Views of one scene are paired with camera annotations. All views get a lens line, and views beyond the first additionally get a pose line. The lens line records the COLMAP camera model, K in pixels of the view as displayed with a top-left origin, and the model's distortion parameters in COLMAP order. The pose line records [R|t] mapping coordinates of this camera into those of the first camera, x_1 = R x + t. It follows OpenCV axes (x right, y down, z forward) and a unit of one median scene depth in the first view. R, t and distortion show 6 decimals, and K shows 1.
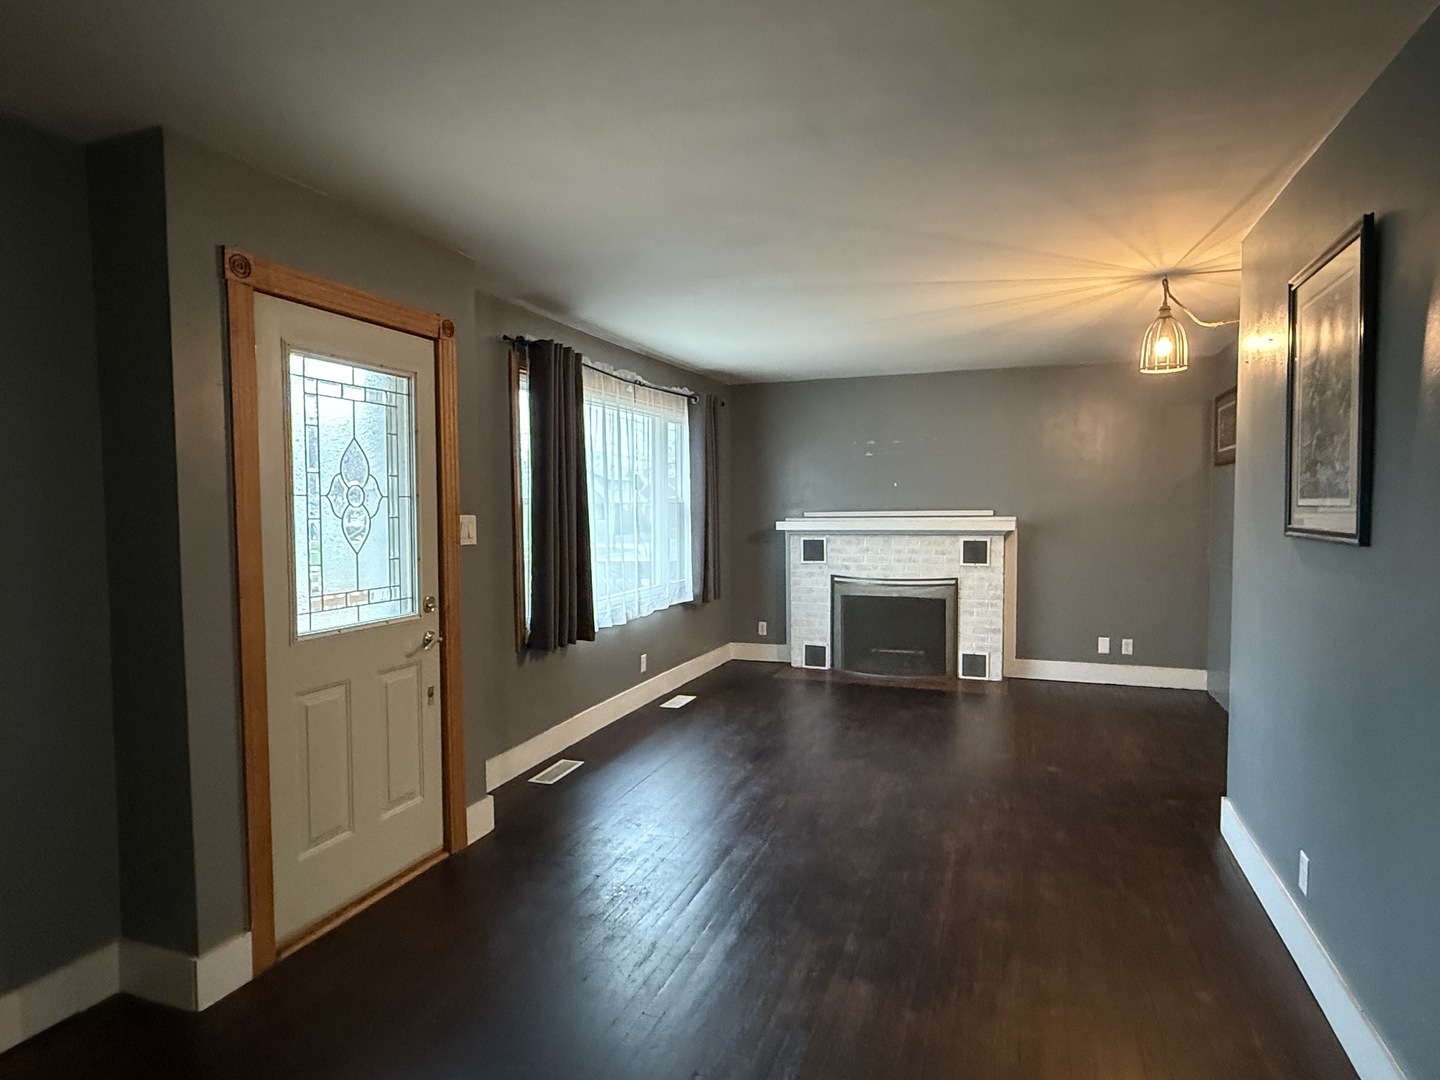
lens RADIAL K [[841.8, 0, 722.6], [0, 841.8, 548.3], [0, 0, 1]] dist [0.024078, -0.000150]
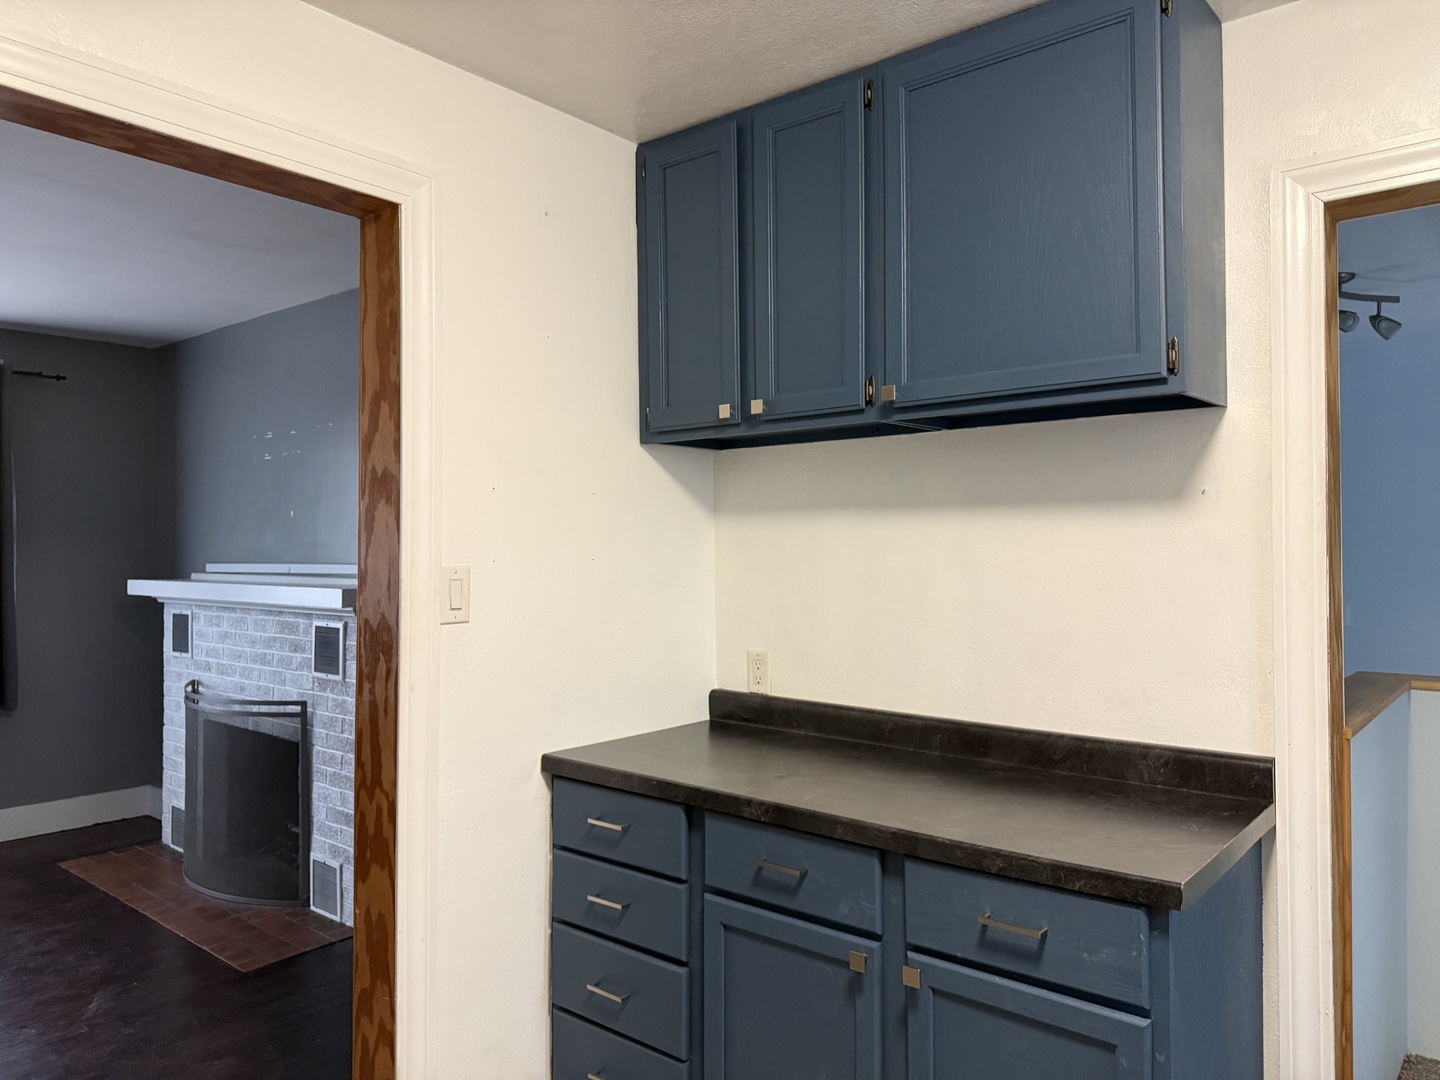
lens RADIAL K [[1020.7, 0, 720.5], [0, 1020.7, 537.4], [0, 0, 1]] dist [0.064757, -0.072934]
pose [[0.938519, 0.004872, -0.345193, 0.714510], [-0.027630, 0.997753, -0.061040, -0.030447], [0.344120, 0.066825, 0.936545, 0.513027]]
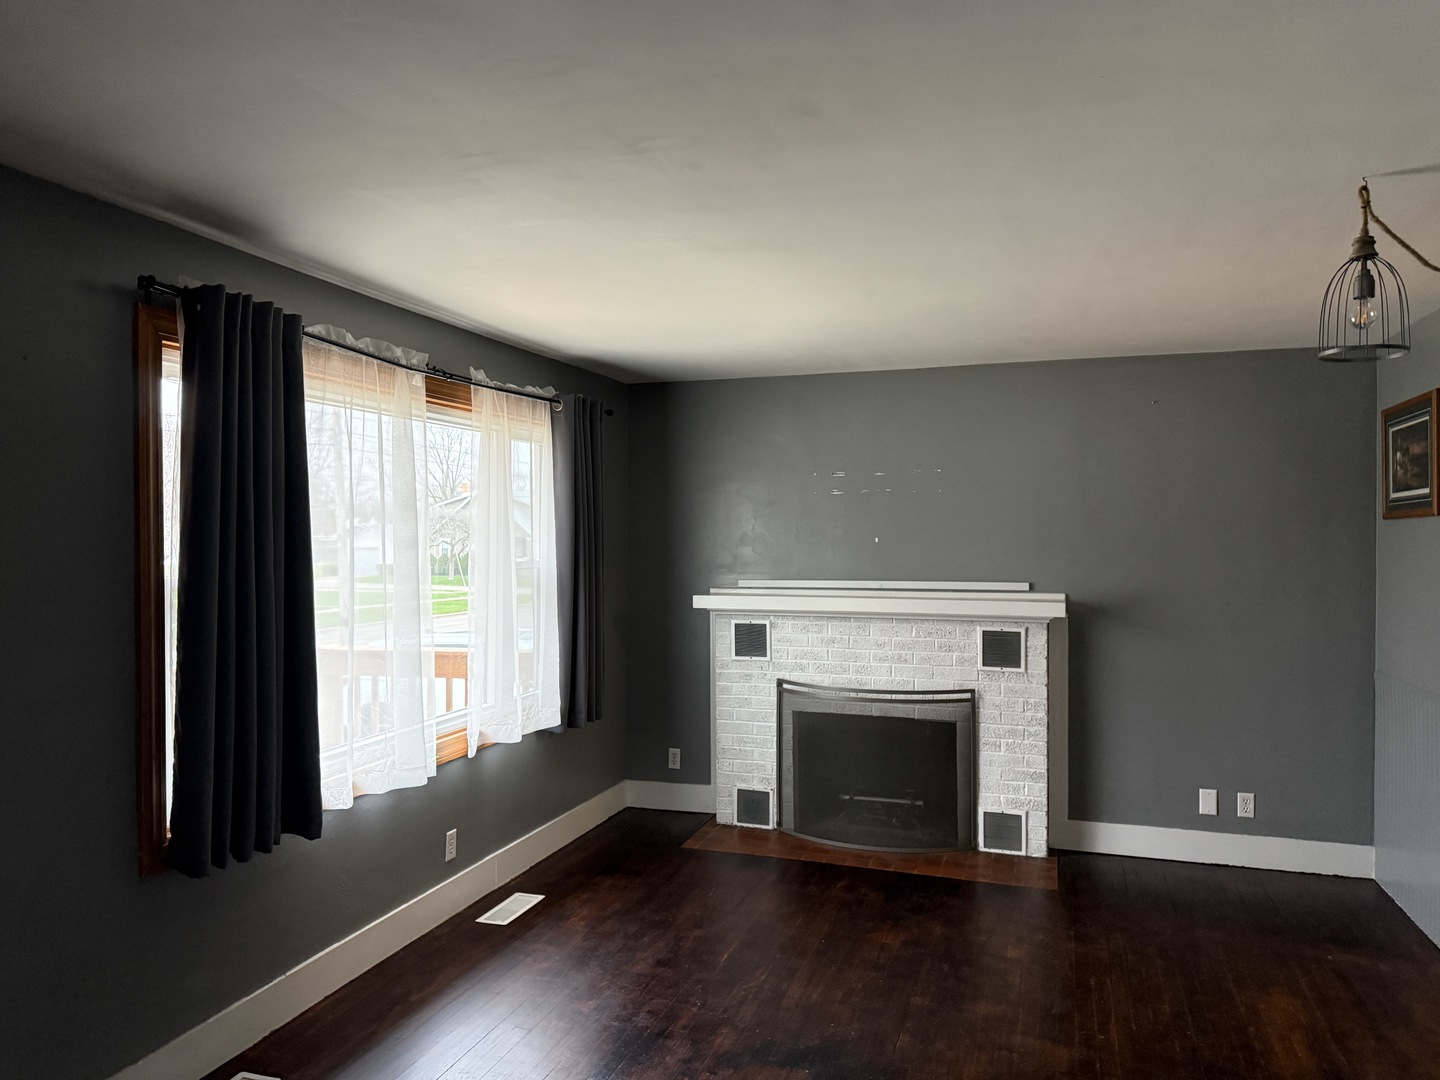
lens RADIAL K [[1020.7, 0, 709.1], [0, 1020.7, 527.5], [0, 0, 1]] dist [0.064757, -0.072934]
pose [[0.999629, 0.009693, 0.025460, 0.058673], [-0.008080, 0.997998, -0.062724, -0.036484], [-0.026017, 0.062495, 0.997706, 0.228938]]
